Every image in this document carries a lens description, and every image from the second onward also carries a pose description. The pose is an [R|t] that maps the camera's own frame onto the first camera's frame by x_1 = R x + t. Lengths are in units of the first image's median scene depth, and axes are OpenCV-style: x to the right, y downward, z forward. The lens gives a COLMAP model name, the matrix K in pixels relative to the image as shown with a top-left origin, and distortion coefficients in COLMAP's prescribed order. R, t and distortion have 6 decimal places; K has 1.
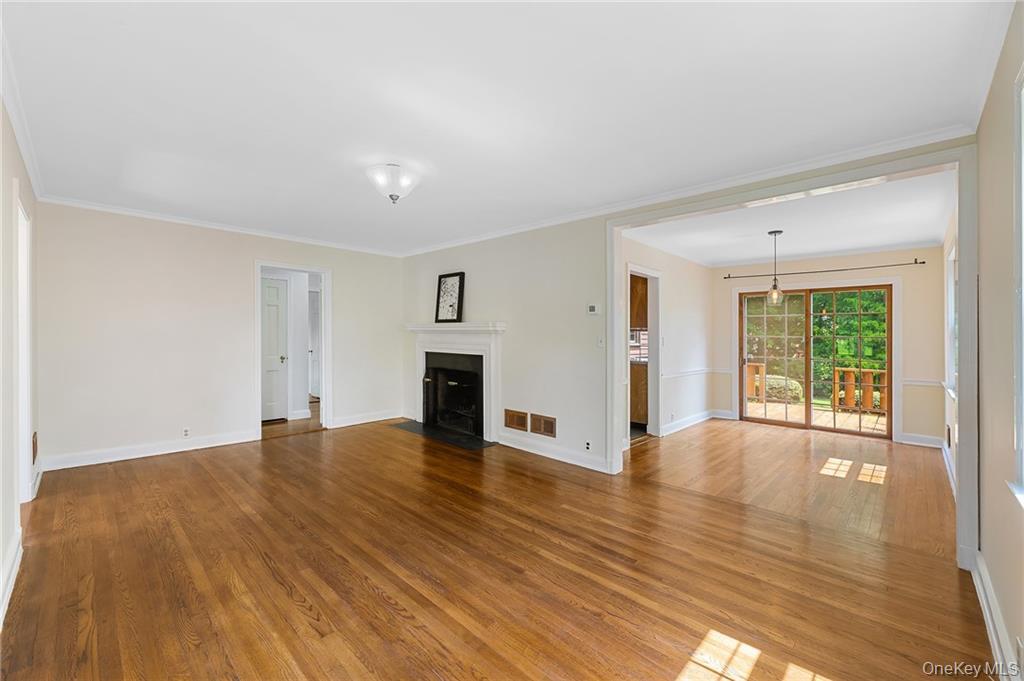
lens RADIAL K [[415.2, 0, 510.4], [0, 415.2, 331.2], [0, 0, 1]] dist [-0.001275, -0.000096]
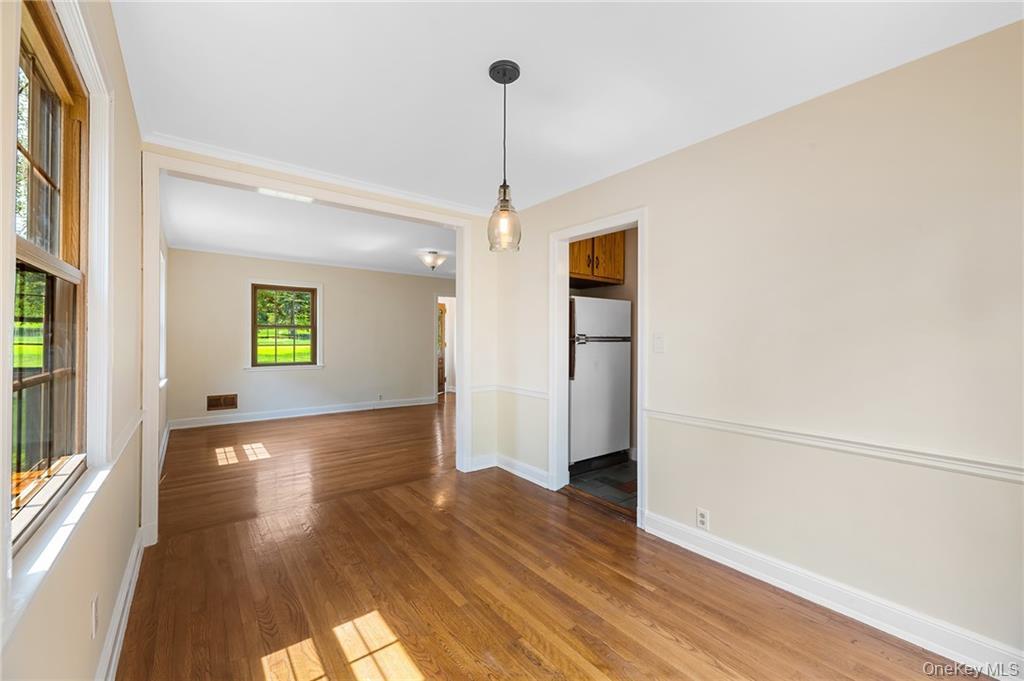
lens RADIAL K [[415.2, 0, 510.4], [0, 415.2, 331.2], [0, 0, 1]] dist [-0.001275, -0.000096]
pose [[-0.141524, -0.013436, -0.989844, 0.806801], [0.001795, 0.999903, -0.013829, 0.017967], [0.989933, -0.003734, -0.141486, 0.822858]]
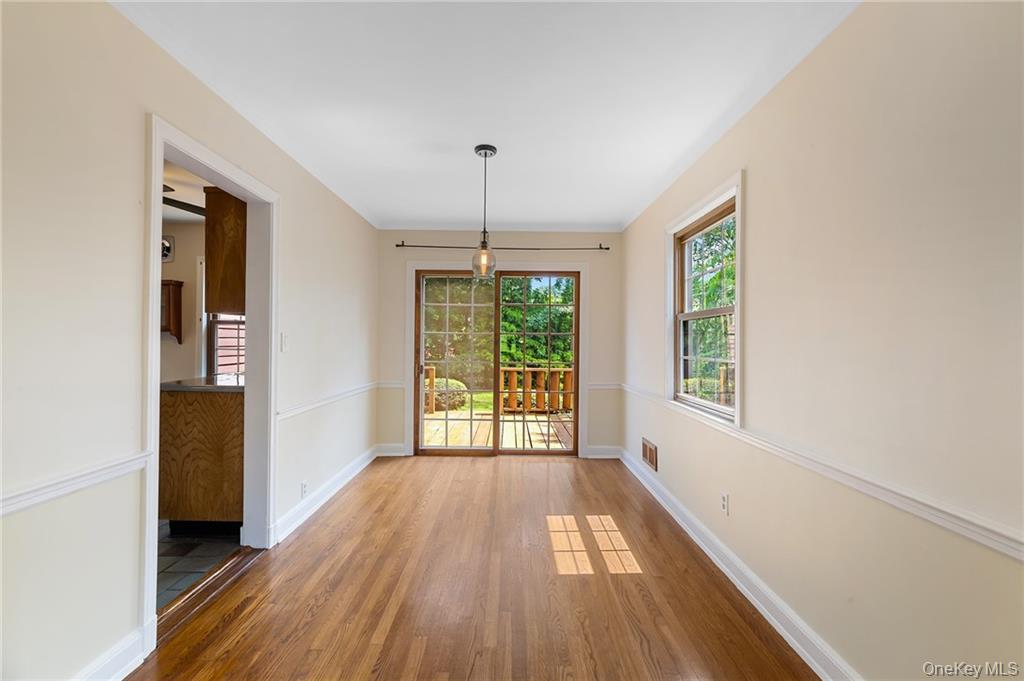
lens RADIAL K [[415.2, 0, 510.4], [0, 415.2, 331.2], [0, 0, 1]] dist [-0.001275, -0.000096]
pose [[0.721211, 0.008303, 0.692666, 0.206898], [-0.008934, 0.999956, -0.002684, 0.010643], [-0.692658, -0.004253, 0.721254, 0.432845]]
